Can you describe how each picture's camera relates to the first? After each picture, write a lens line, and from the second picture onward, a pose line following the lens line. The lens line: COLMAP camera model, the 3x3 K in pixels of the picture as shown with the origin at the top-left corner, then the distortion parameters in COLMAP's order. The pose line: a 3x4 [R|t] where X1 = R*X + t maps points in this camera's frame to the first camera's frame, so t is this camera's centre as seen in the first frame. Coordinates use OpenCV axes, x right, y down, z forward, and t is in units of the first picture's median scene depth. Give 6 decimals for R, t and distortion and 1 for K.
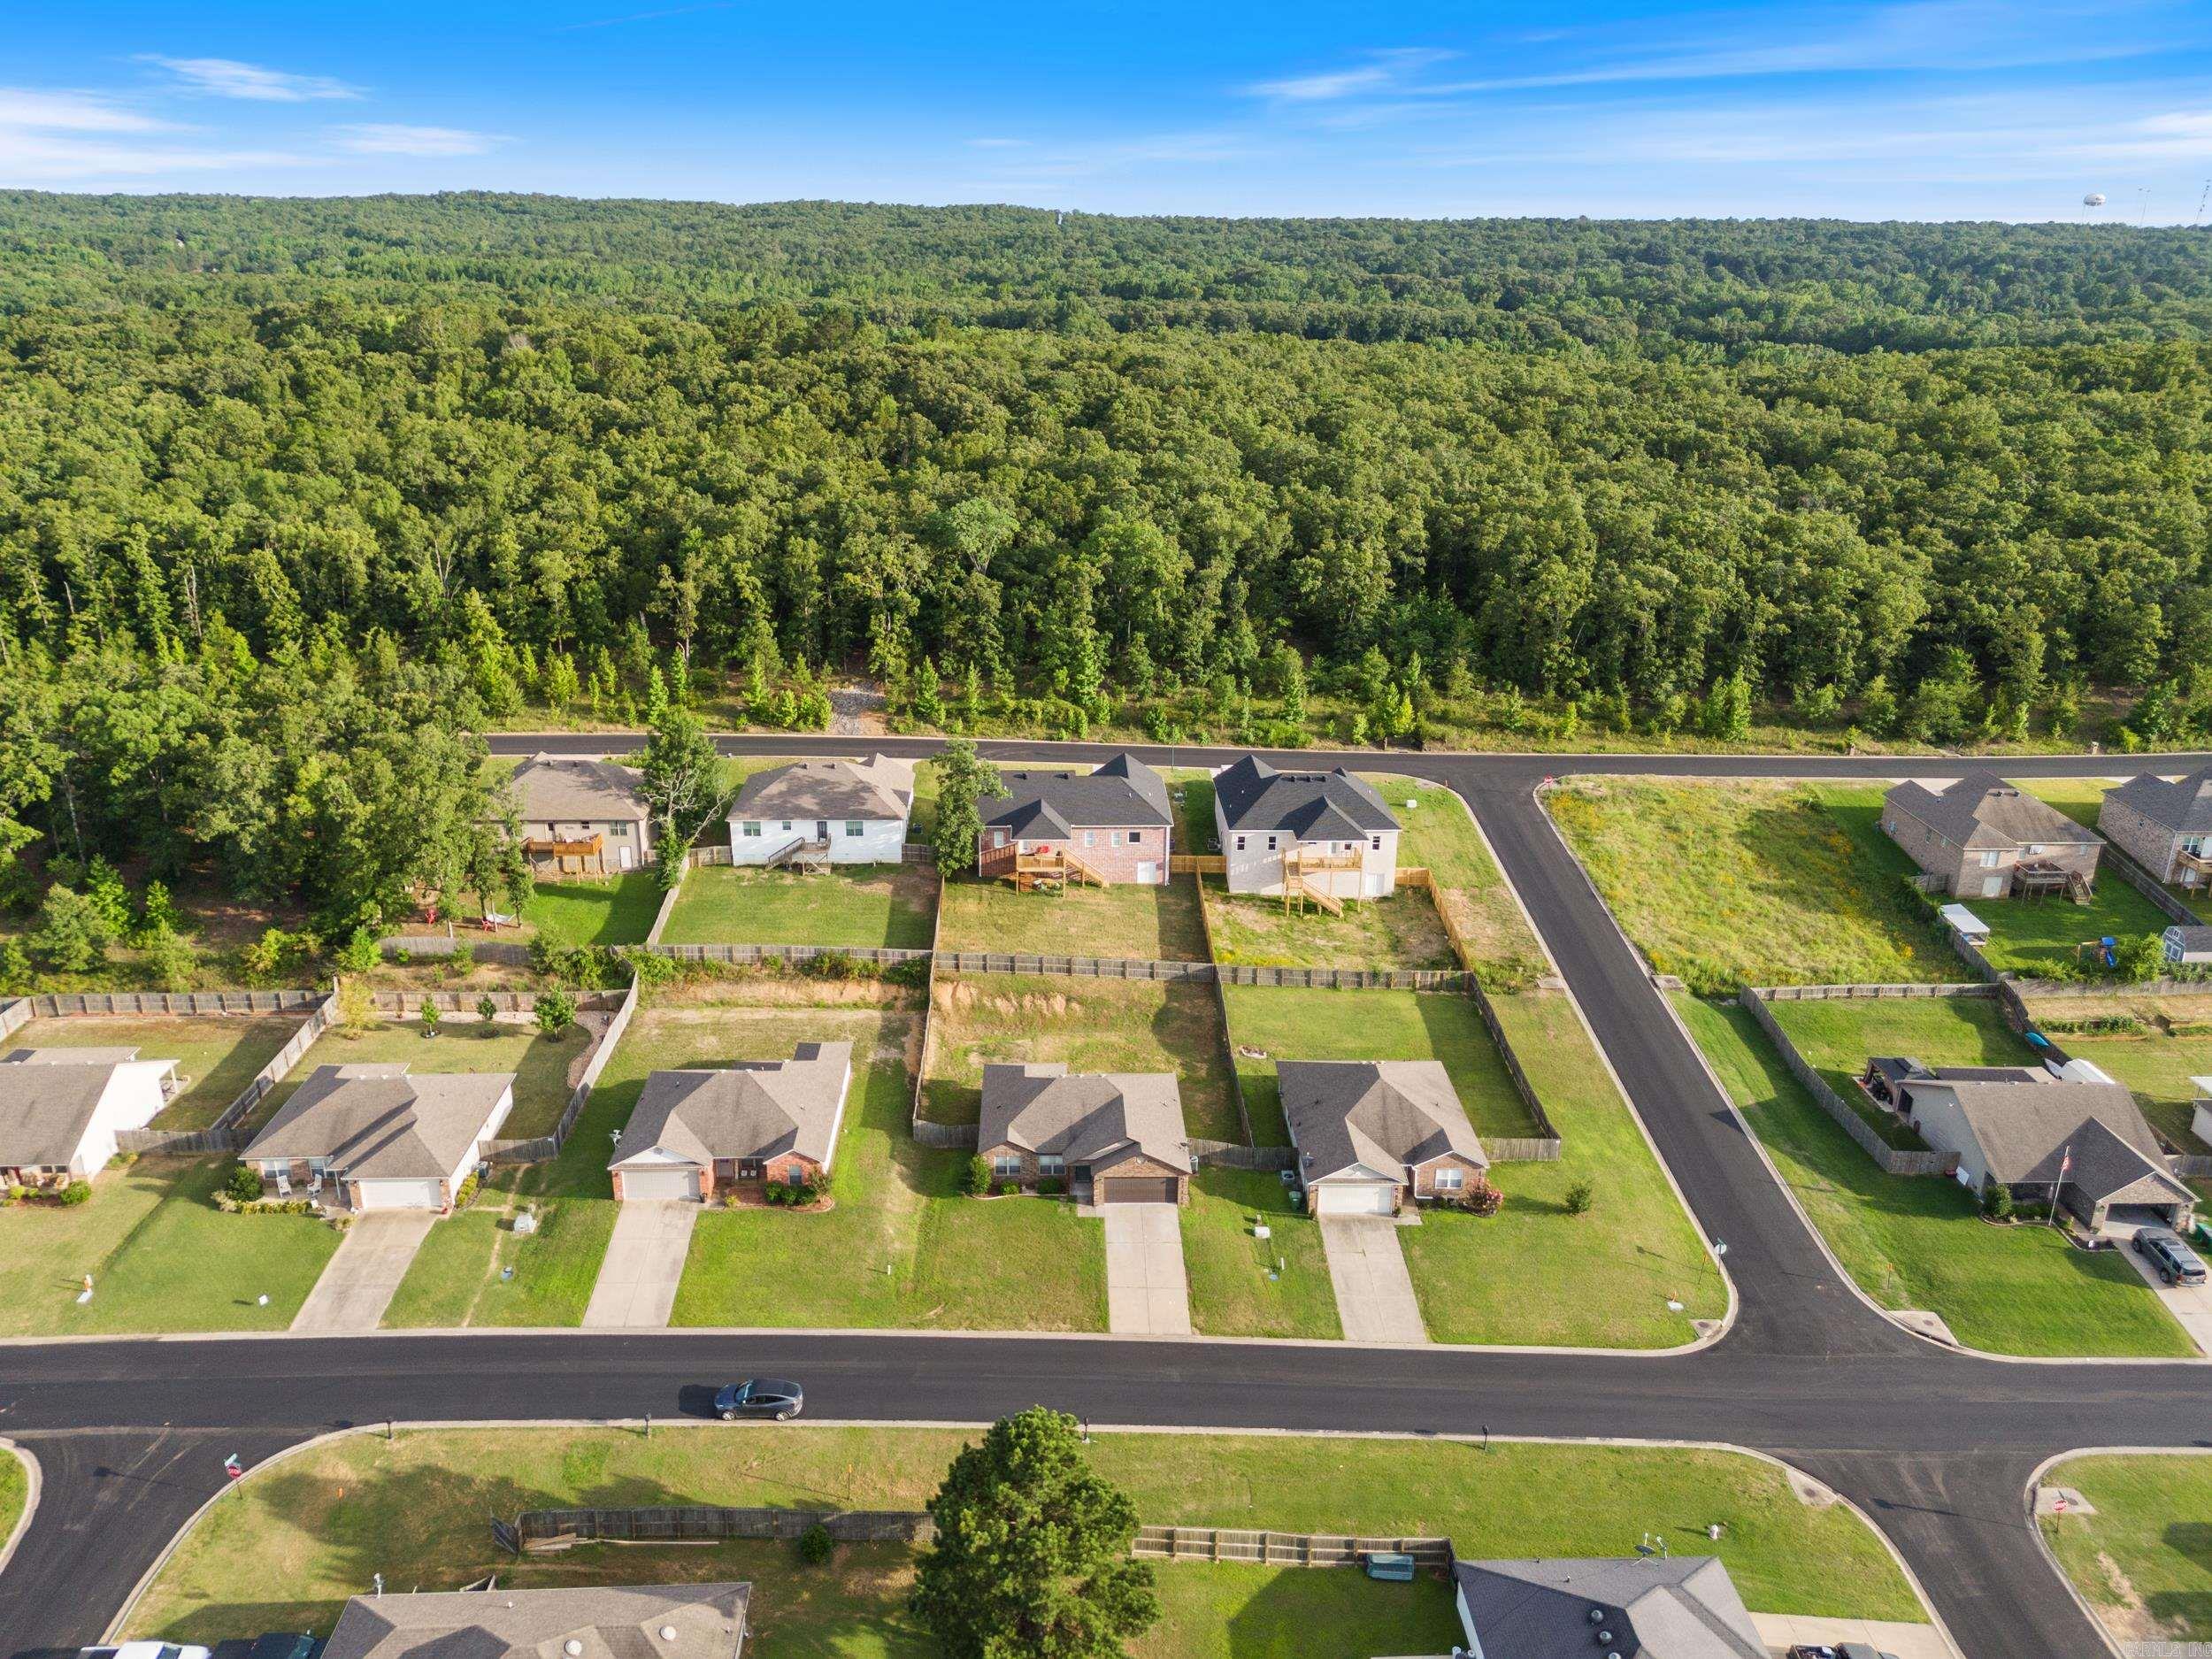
lens RADIAL K [[1615.1, 0, 1098.2], [0, 1615.1, 846.8], [0, 0, 1]] dist [0.084306, -0.081933]
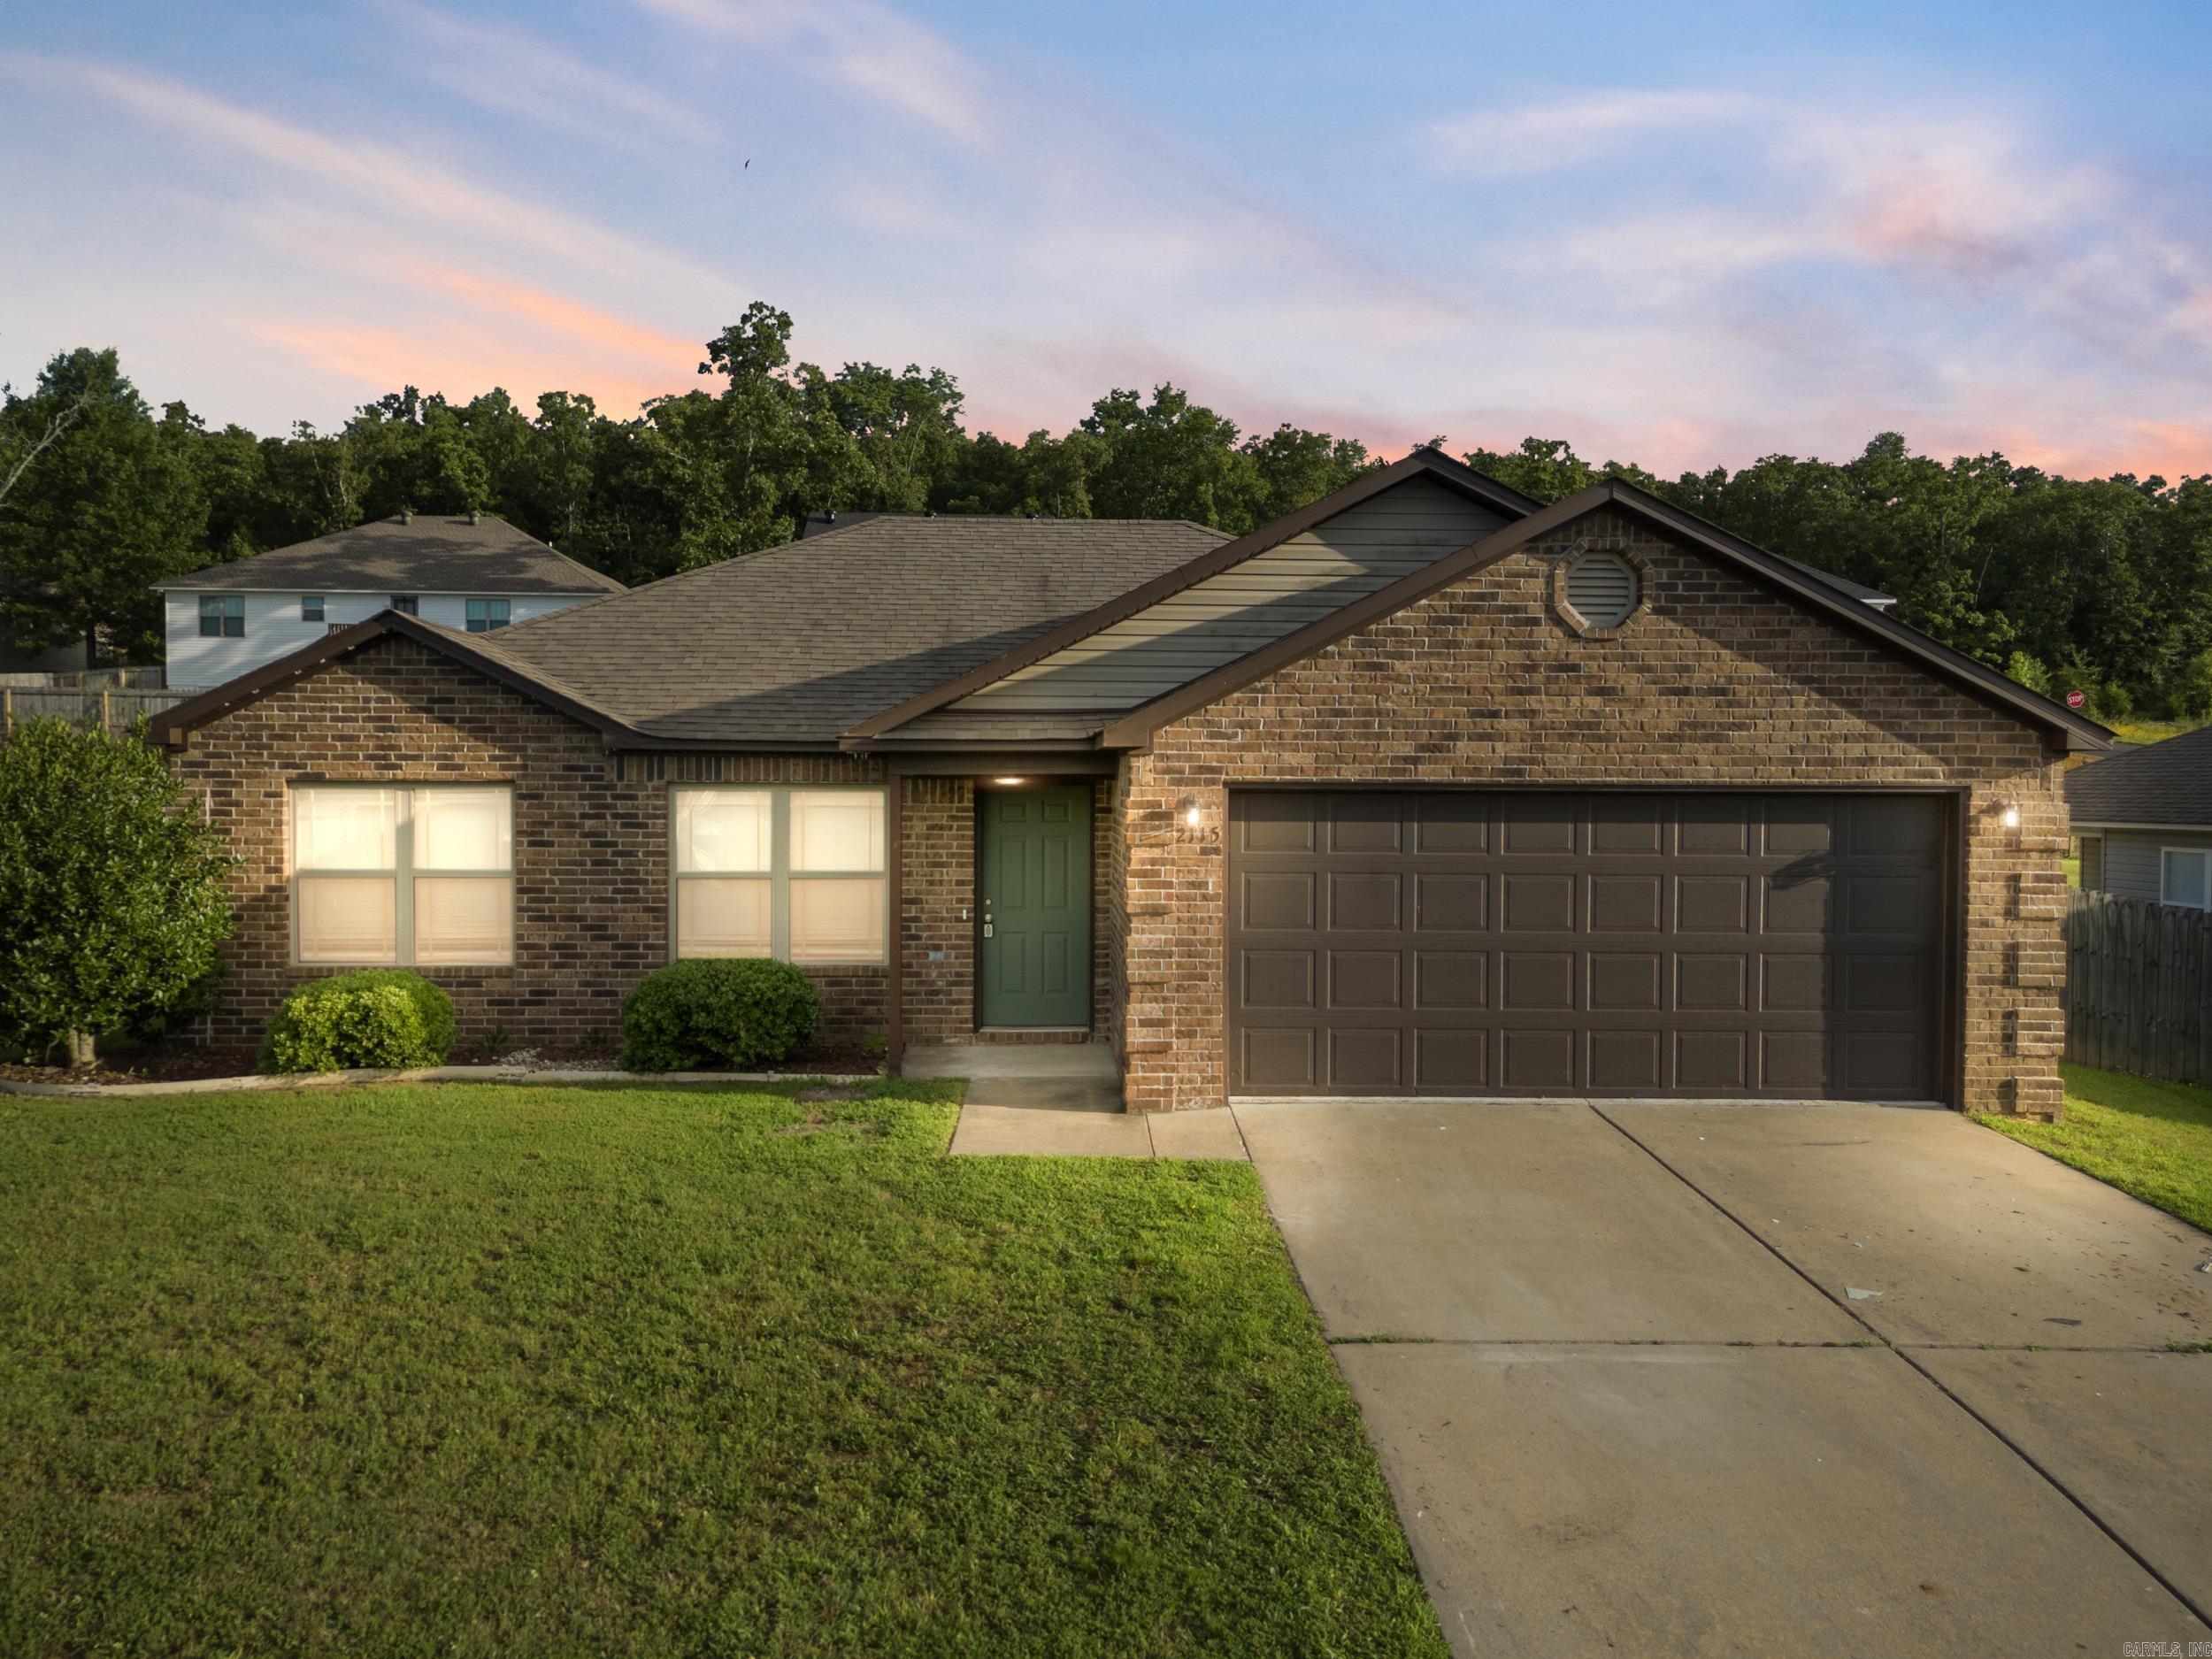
lens RADIAL K [[1615.1, 0, 1102.4], [0, 1615.1, 841.4], [0, 0, 1]] dist [0.084306, -0.081933]
pose [[0.999989, -0.003656, 0.002772, -0.003156], [0.004363, 0.944613, -0.328156, 0.172748], [-0.001419, 0.328165, 0.944619, 0.652223]]
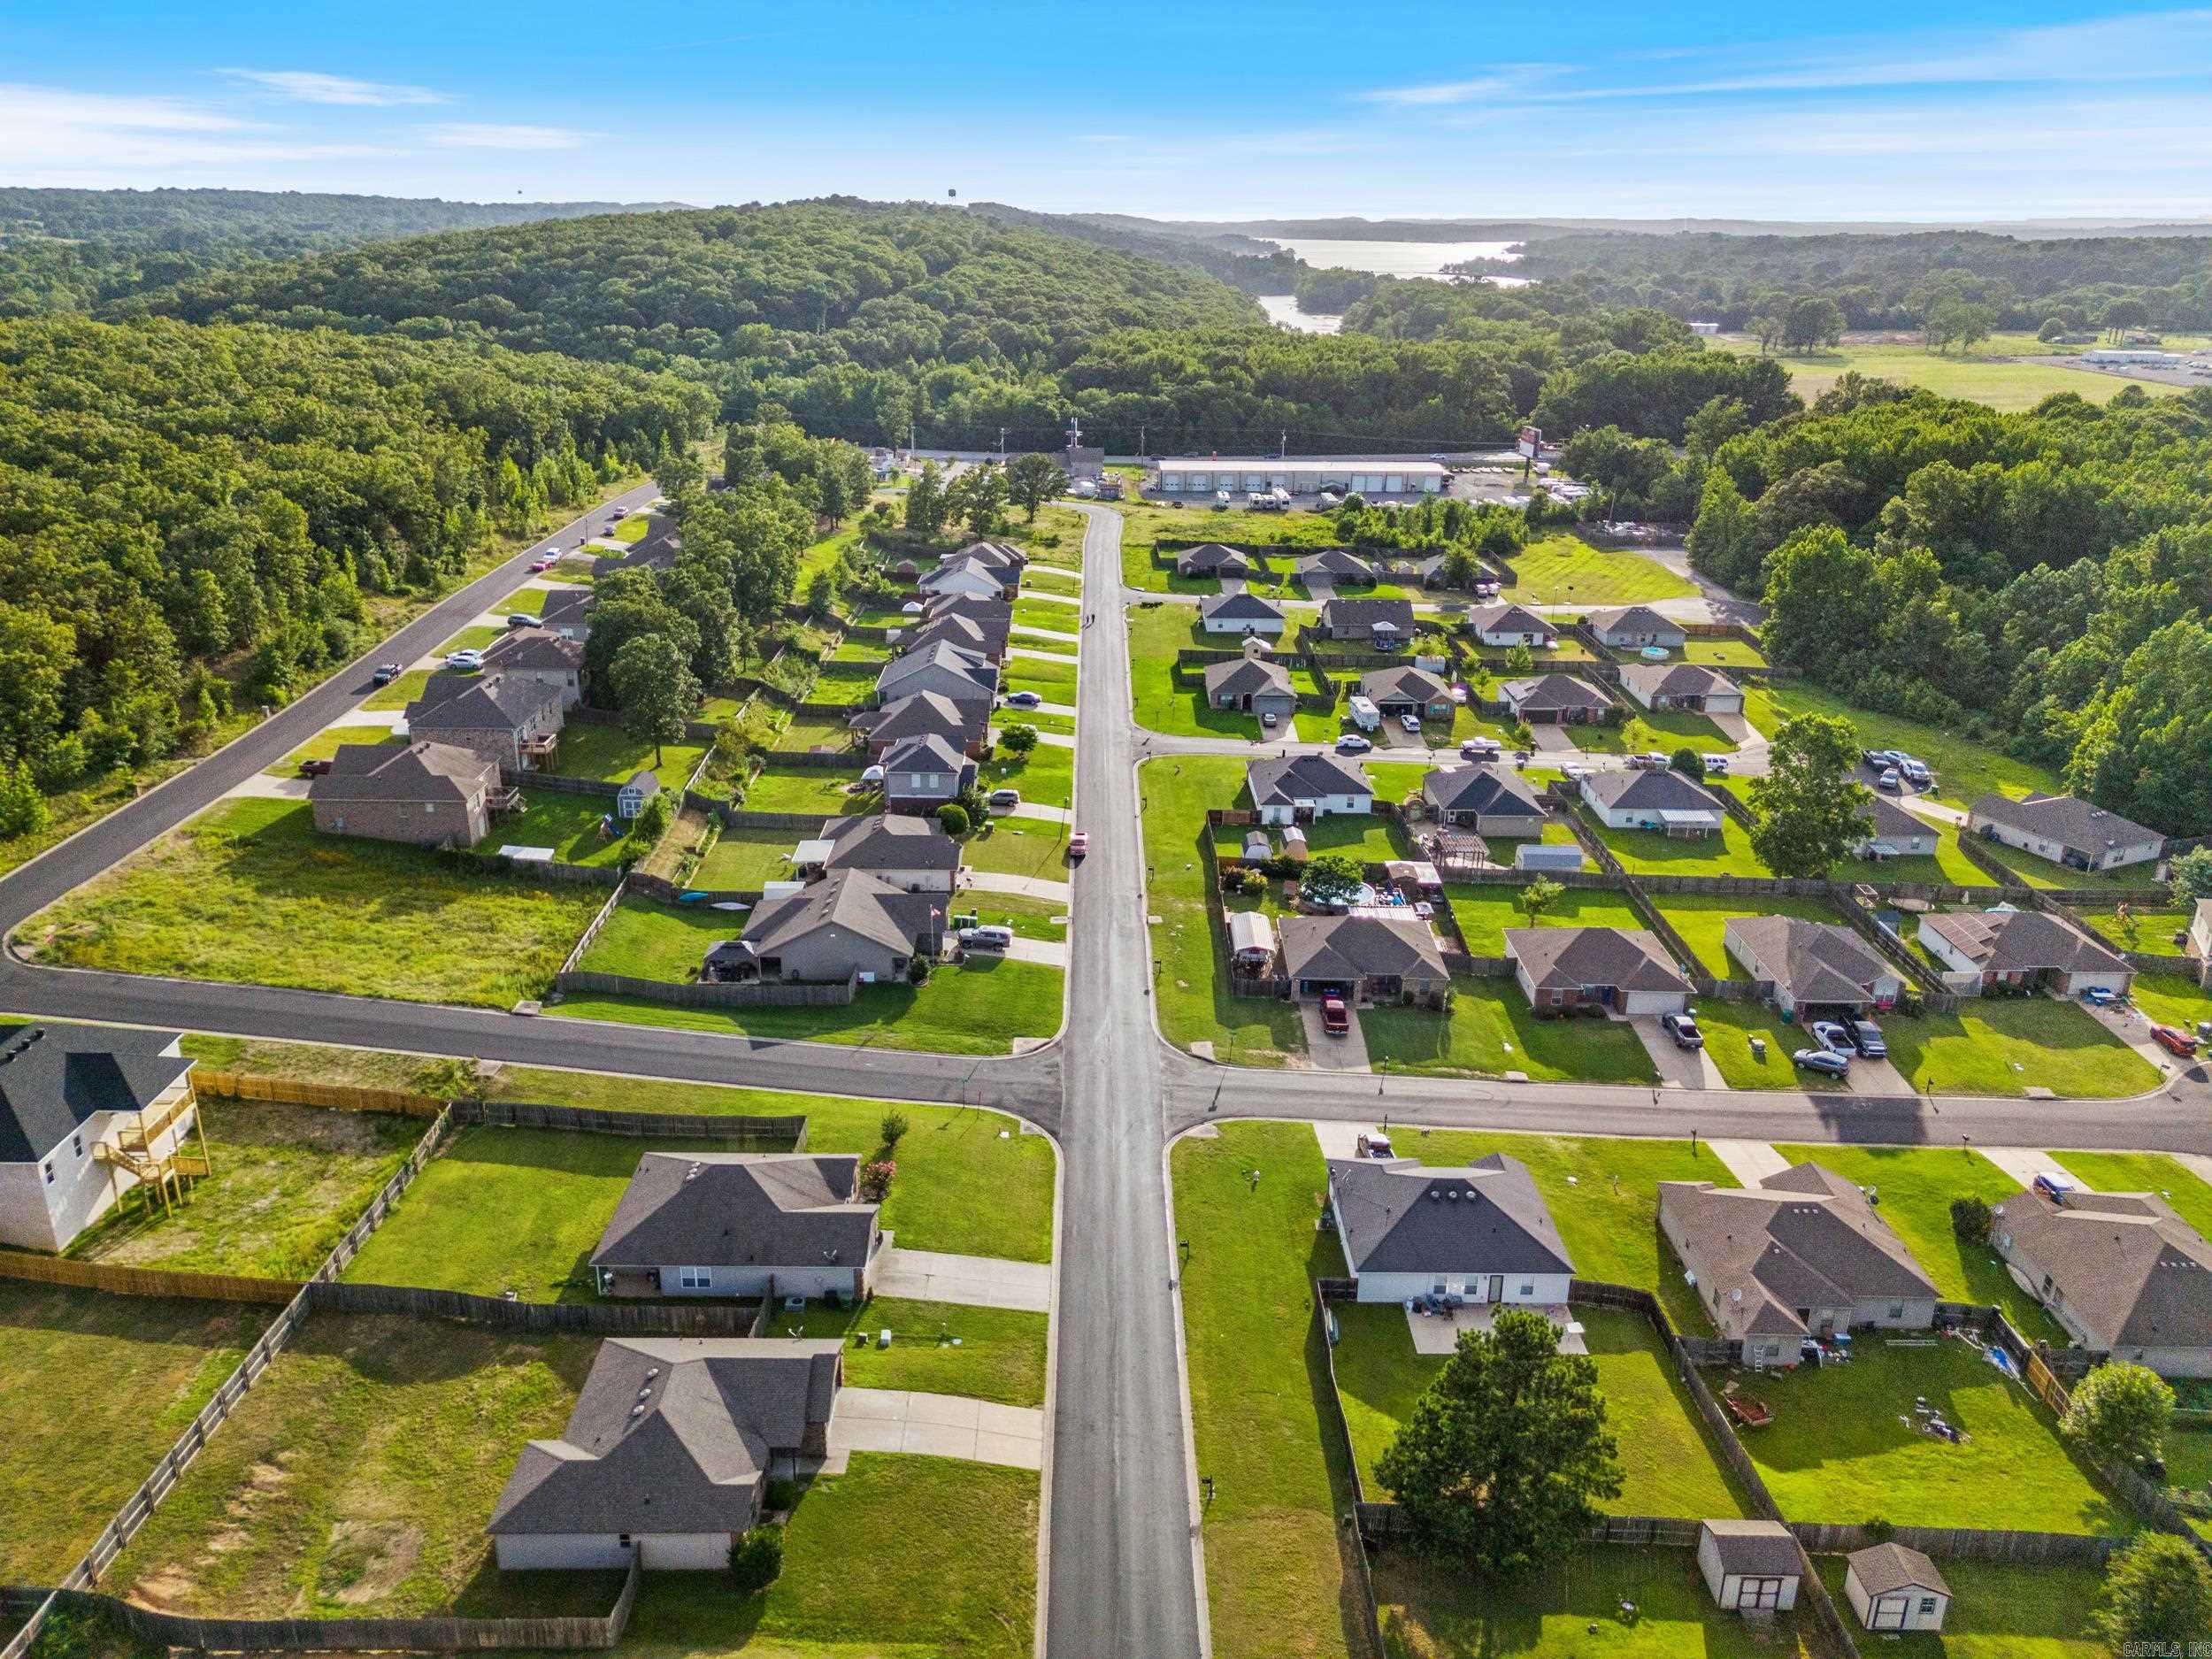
lens RADIAL K [[1615.1, 0, 1100.1], [0, 1615.1, 834.0], [0, 0, 1]] dist [0.084306, -0.081933]
pose [[0.028756, -0.363156, 0.931285, -0.458937], [0.344550, 0.878174, 0.331806, -0.193396], [-0.938328, 0.311332, 0.150378, 0.476314]]
